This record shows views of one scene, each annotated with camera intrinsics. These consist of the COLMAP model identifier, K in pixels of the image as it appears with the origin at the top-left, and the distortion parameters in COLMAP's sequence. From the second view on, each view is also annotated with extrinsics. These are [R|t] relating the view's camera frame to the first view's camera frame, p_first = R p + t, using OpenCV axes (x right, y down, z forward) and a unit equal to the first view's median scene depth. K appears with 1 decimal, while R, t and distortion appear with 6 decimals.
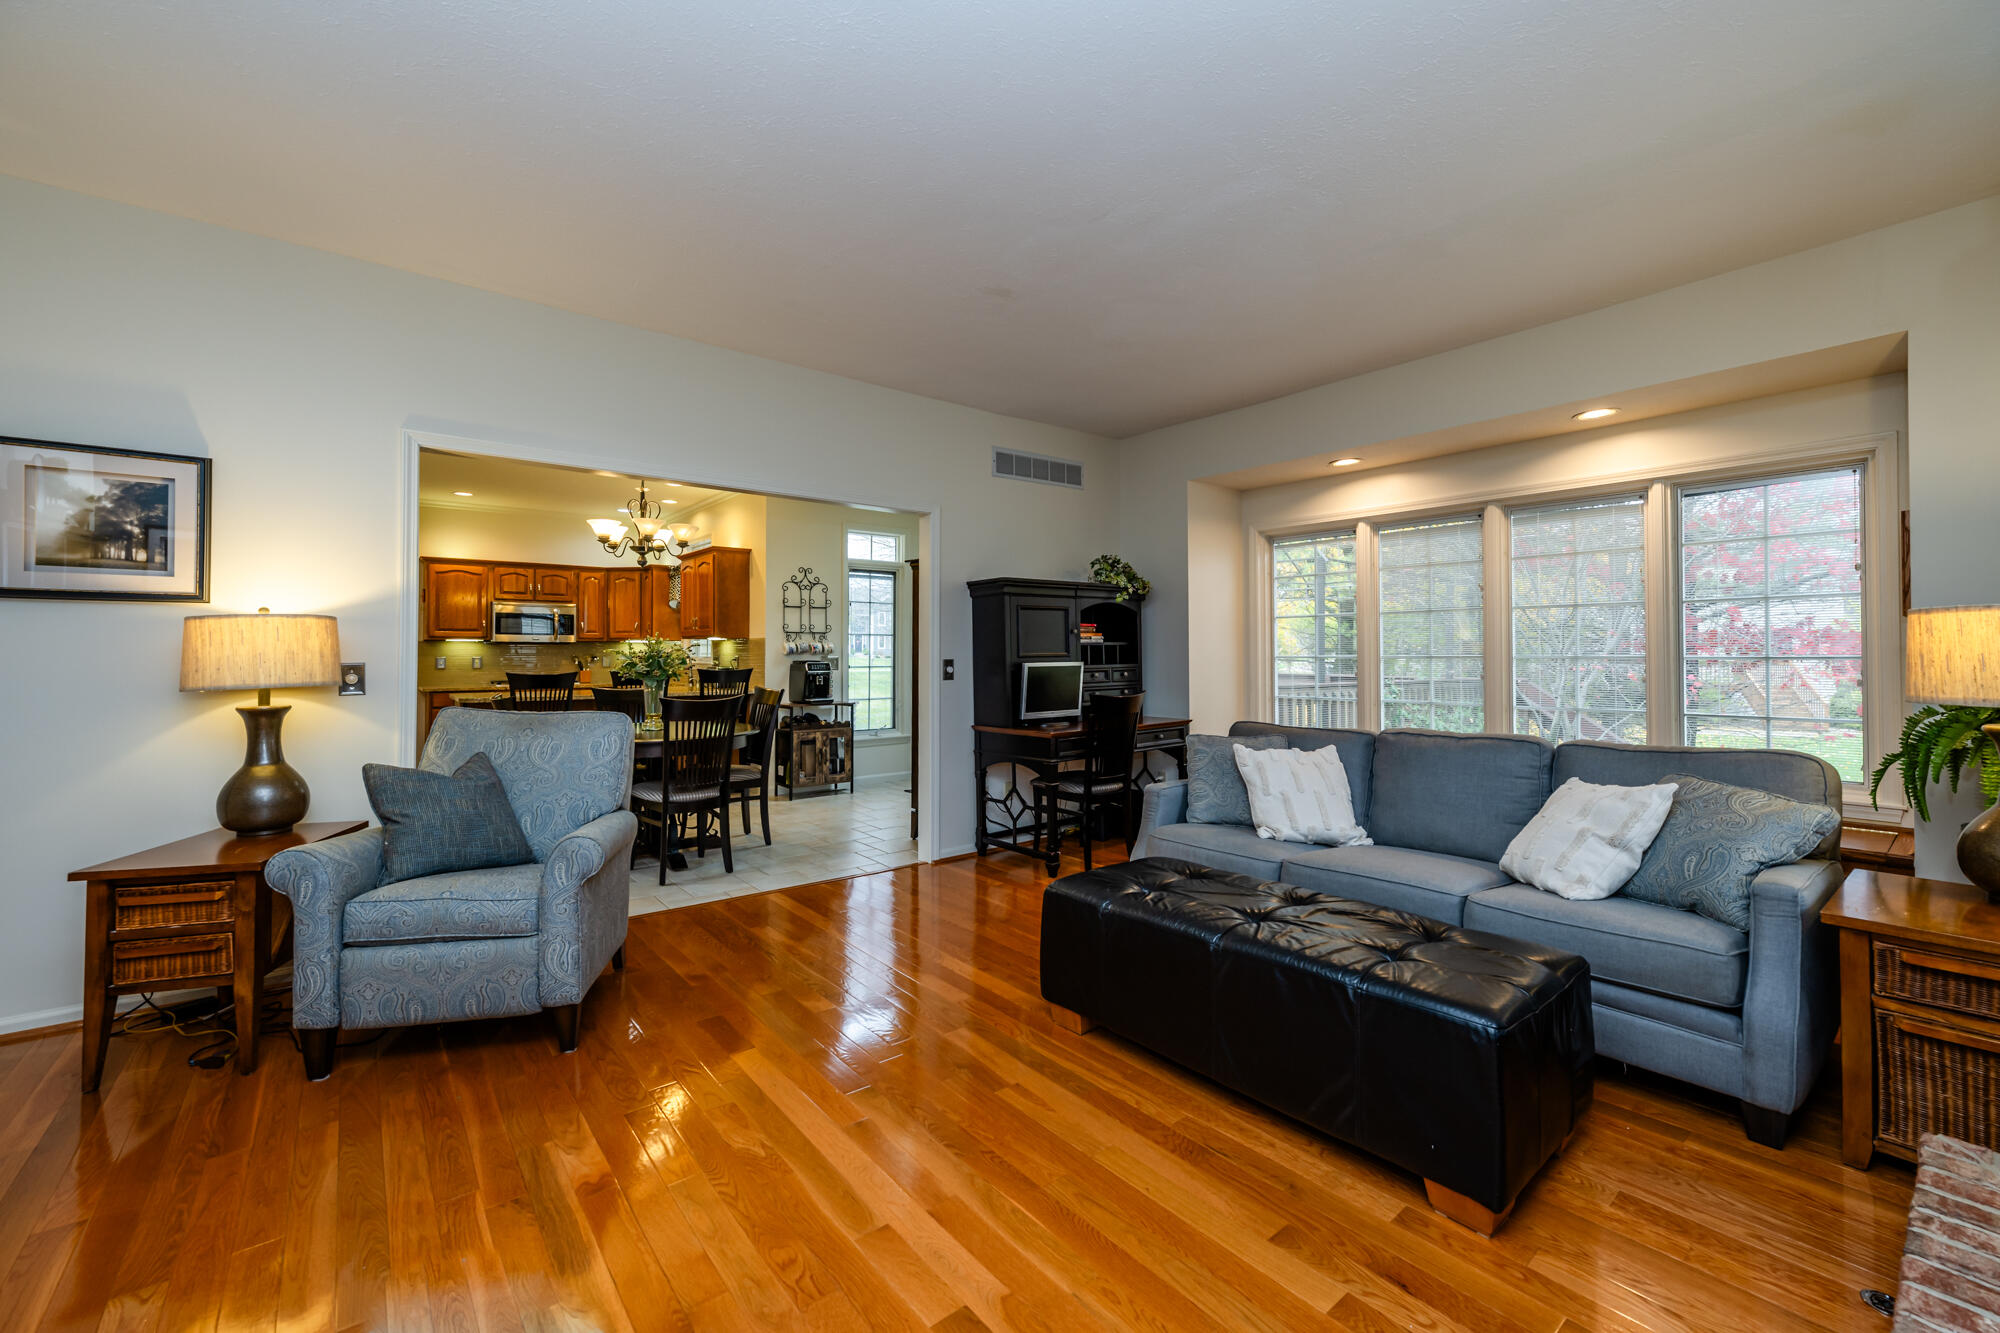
lens RADIAL K [[803.2, 0, 996.5], [0, 803.2, 648.6], [0, 0, 1]] dist [0.001135, 0.000176]
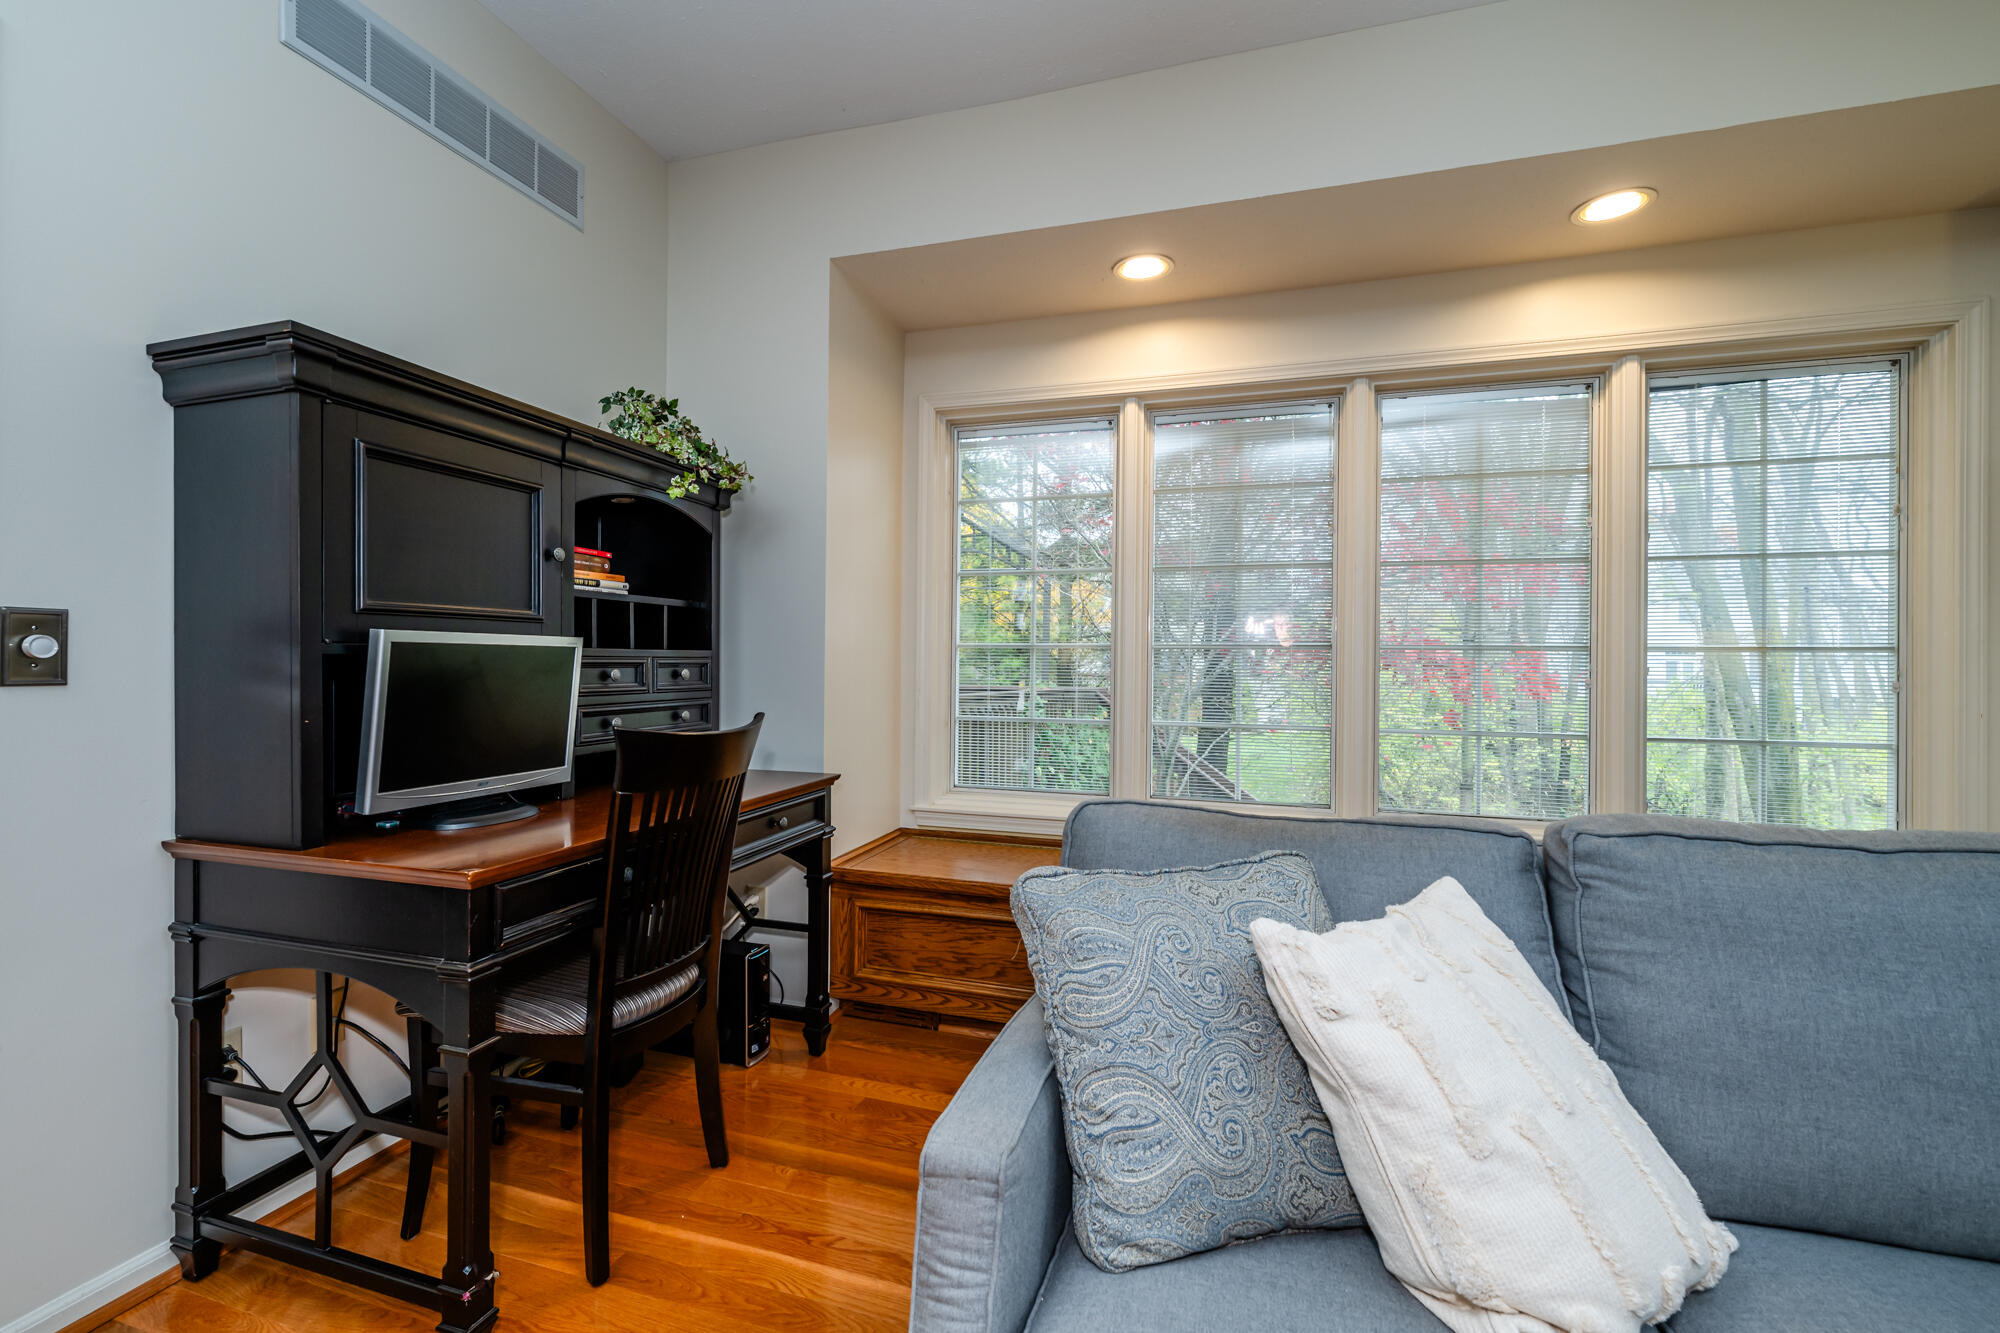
lens RADIAL K [[837.3, 0, 966.0], [0, 837.3, 650.7], [0, 0, 1]] dist [-0.003101, 0.000029]
pose [[0.836074, 0.021026, 0.548214, 0.045236], [-0.015591, 0.999772, -0.014568, 0.025310], [-0.548395, 0.003633, 0.836211, 0.580475]]
